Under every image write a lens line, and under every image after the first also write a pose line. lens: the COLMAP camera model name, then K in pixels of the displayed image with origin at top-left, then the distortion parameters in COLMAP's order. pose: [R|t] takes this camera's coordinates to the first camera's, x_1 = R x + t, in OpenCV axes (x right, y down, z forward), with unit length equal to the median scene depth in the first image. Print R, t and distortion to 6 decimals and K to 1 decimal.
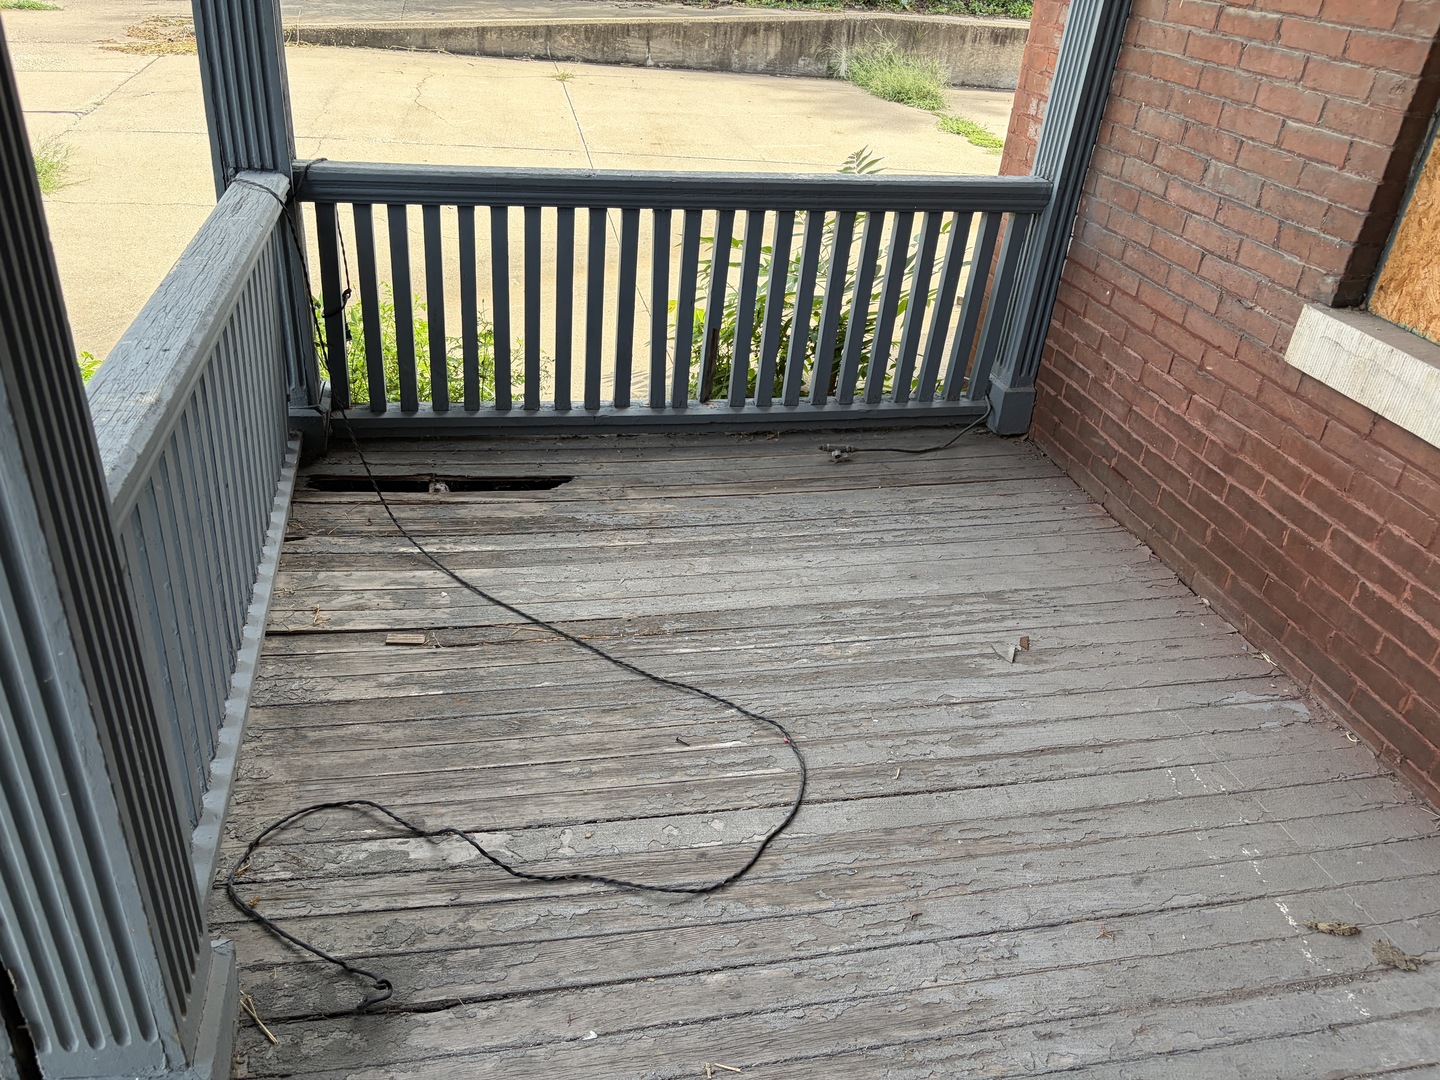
lens RADIAL K [[1088.6, 0, 716.5], [0, 1088.6, 540.8], [0, 0, 1]] dist [0.058683, -0.073112]
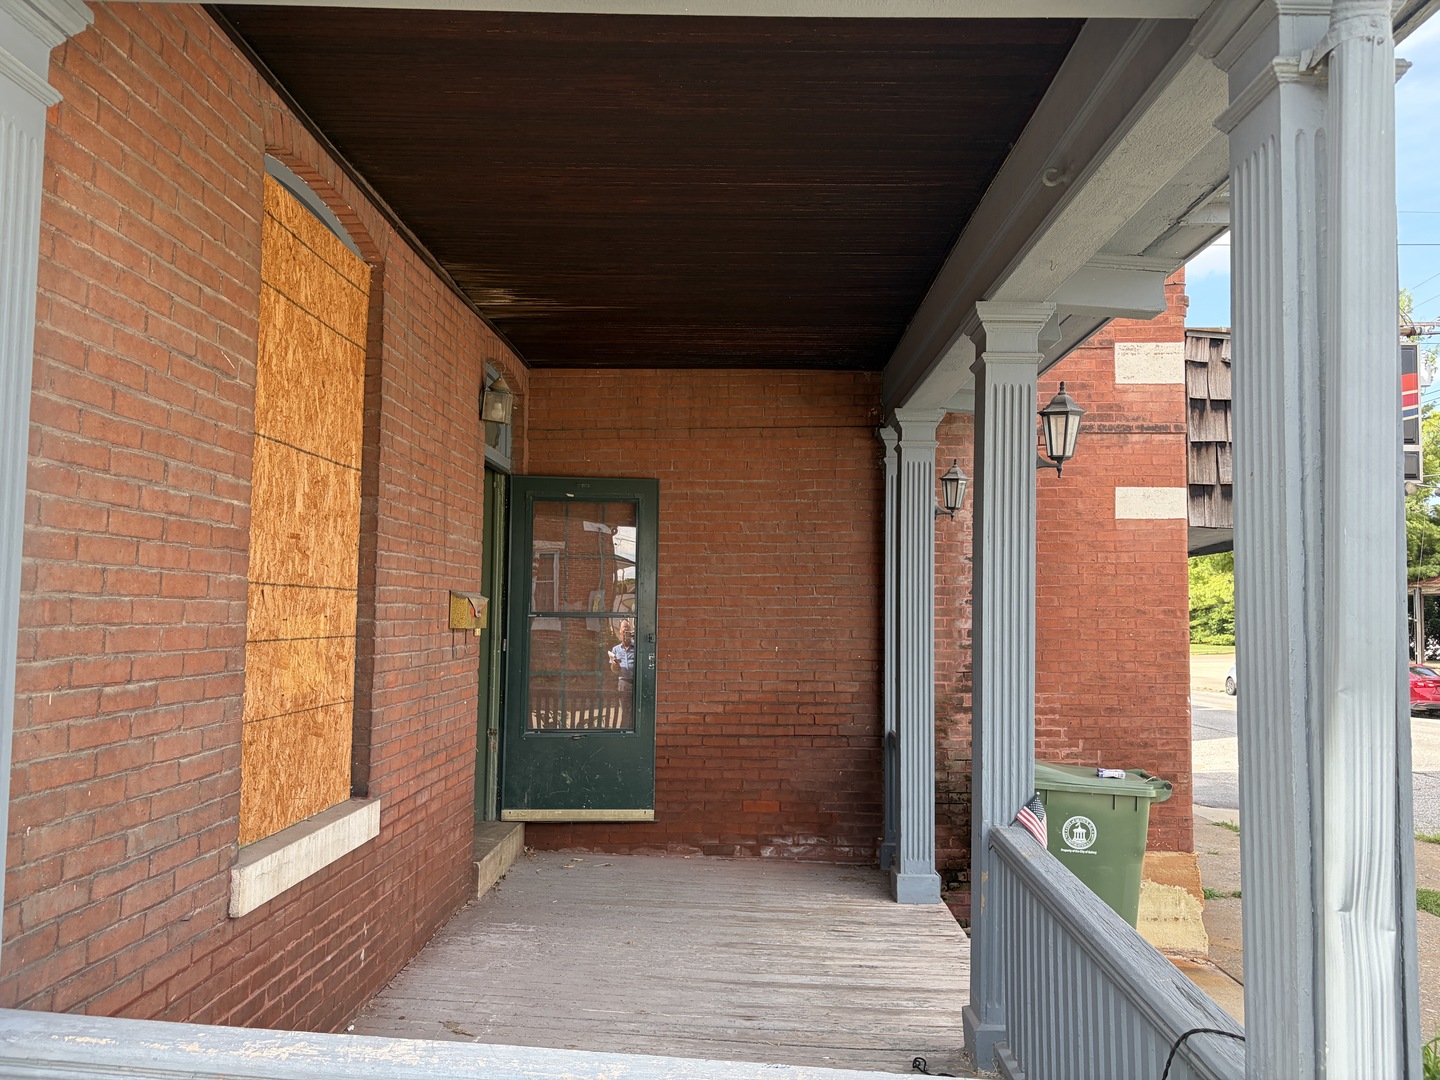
lens RADIAL K [[1088.6, 0, 718.1], [0, 1088.6, 542.2], [0, 0, 1]] dist [0.058683, -0.073112]
pose [[-0.963077, -0.084527, 0.255613, -0.251900], [0.041243, 0.891907, 0.450334, -0.996572], [-0.266049, 0.444249, -0.855489, 1.614485]]
